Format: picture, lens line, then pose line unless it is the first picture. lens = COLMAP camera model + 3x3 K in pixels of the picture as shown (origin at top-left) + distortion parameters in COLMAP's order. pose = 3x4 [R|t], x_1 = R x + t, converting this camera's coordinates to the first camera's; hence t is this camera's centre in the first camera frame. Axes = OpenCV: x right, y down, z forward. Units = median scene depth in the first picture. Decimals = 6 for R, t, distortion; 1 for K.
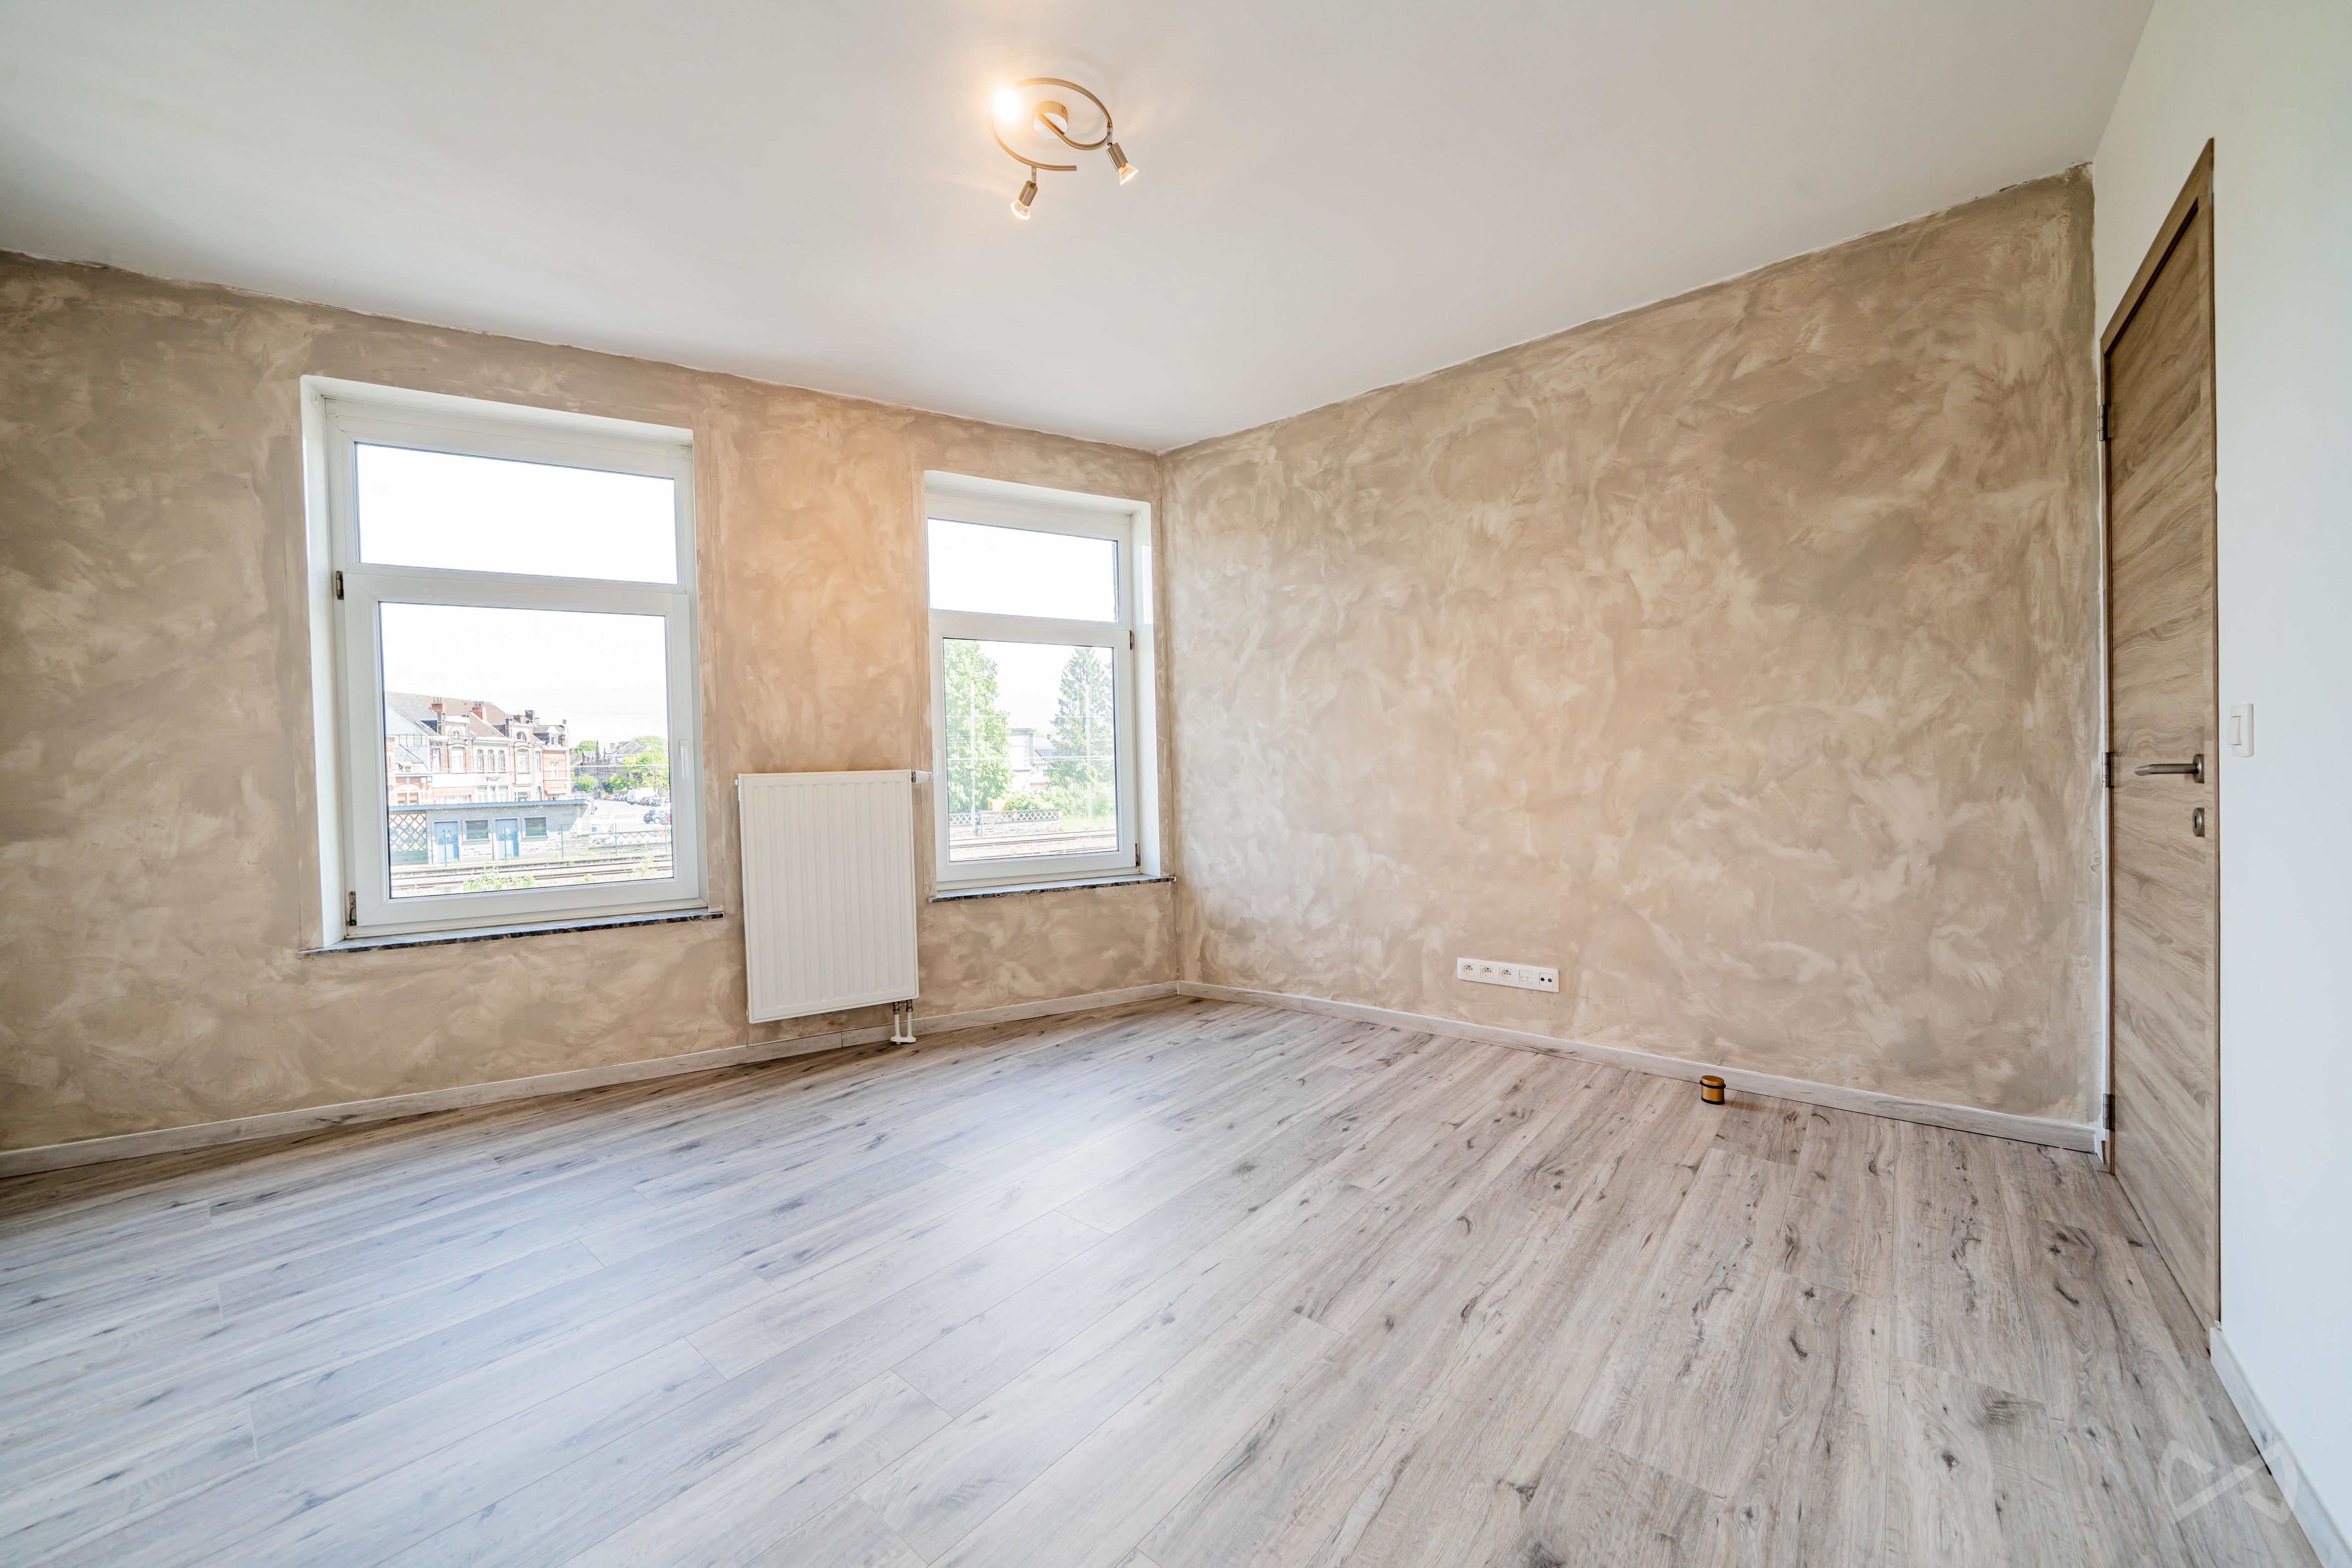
lens RADIAL K [[850.3, 0, 1183.8], [0, 850.3, 781.4], [0, 0, 1]] dist [-0.003457, -0.000148]
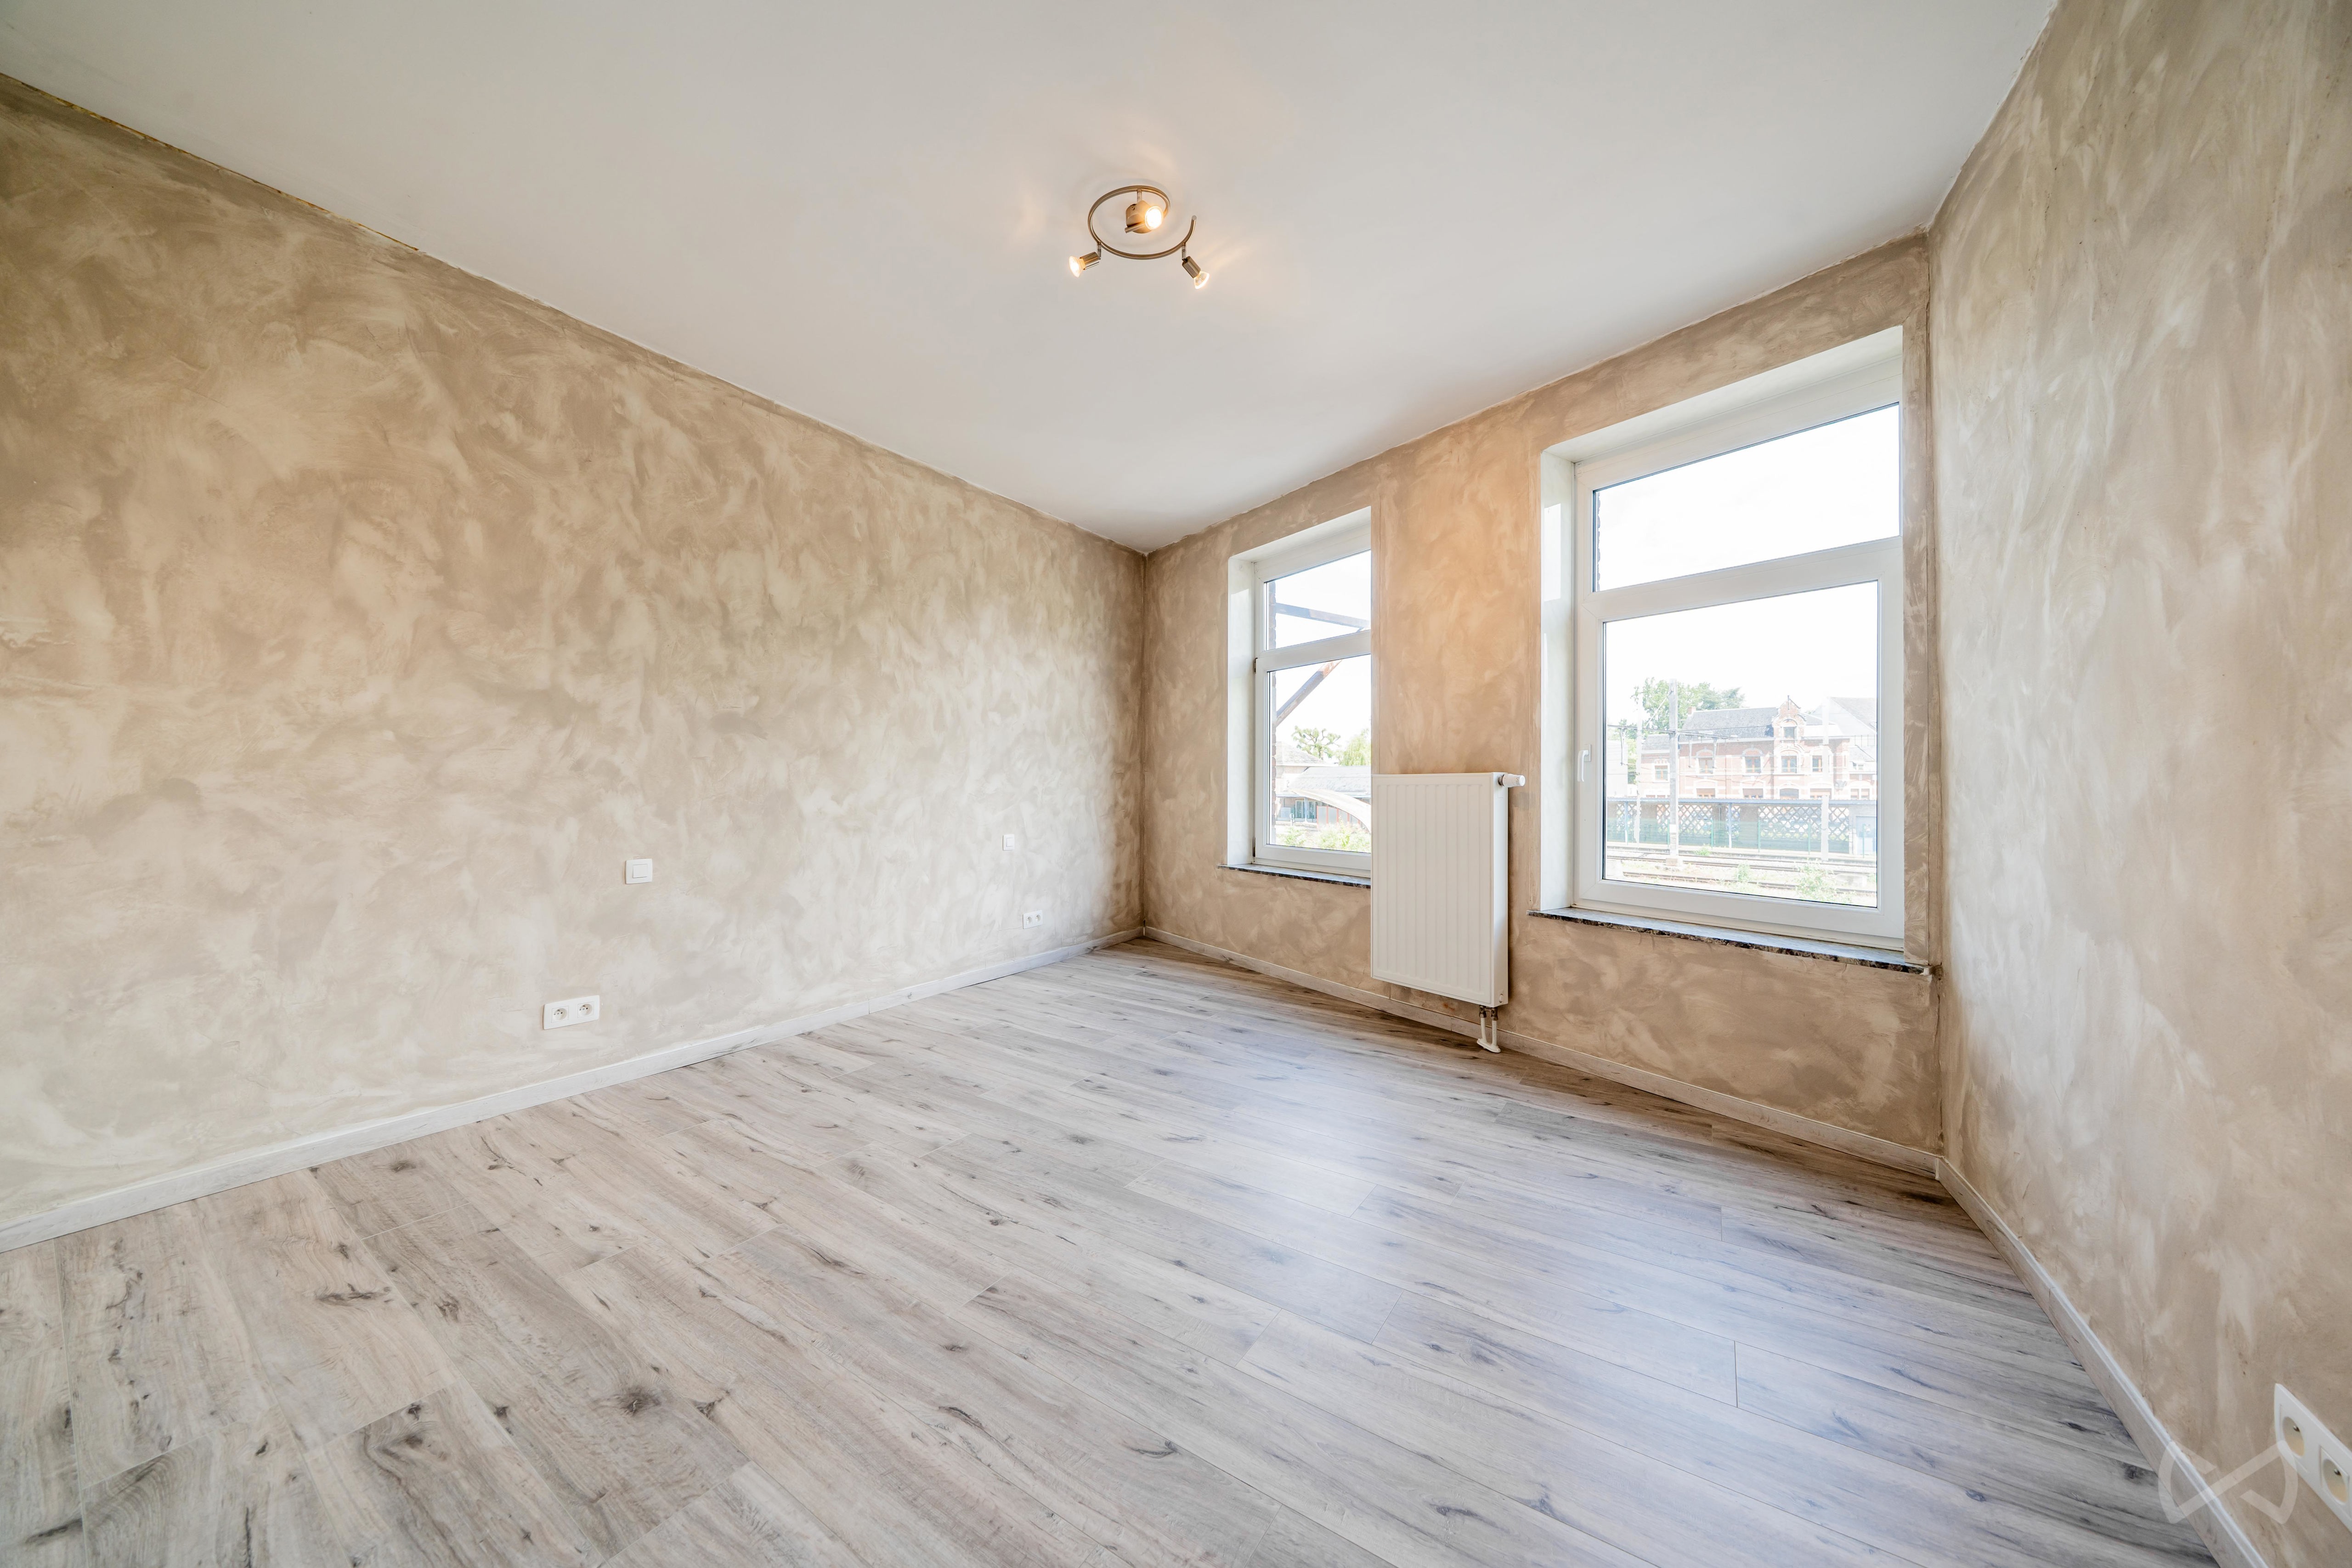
lens RADIAL K [[800.9, 0, 1185.1], [0, 800.9, 782.1], [0, 0, 1]] dist [-0.005647, -0.000298]
pose [[0.116781, 0.023660, -0.992876, 0.558716], [-0.020017, 0.999569, 0.021465, -0.015886], [0.992956, 0.017368, 0.117204, 0.548818]]
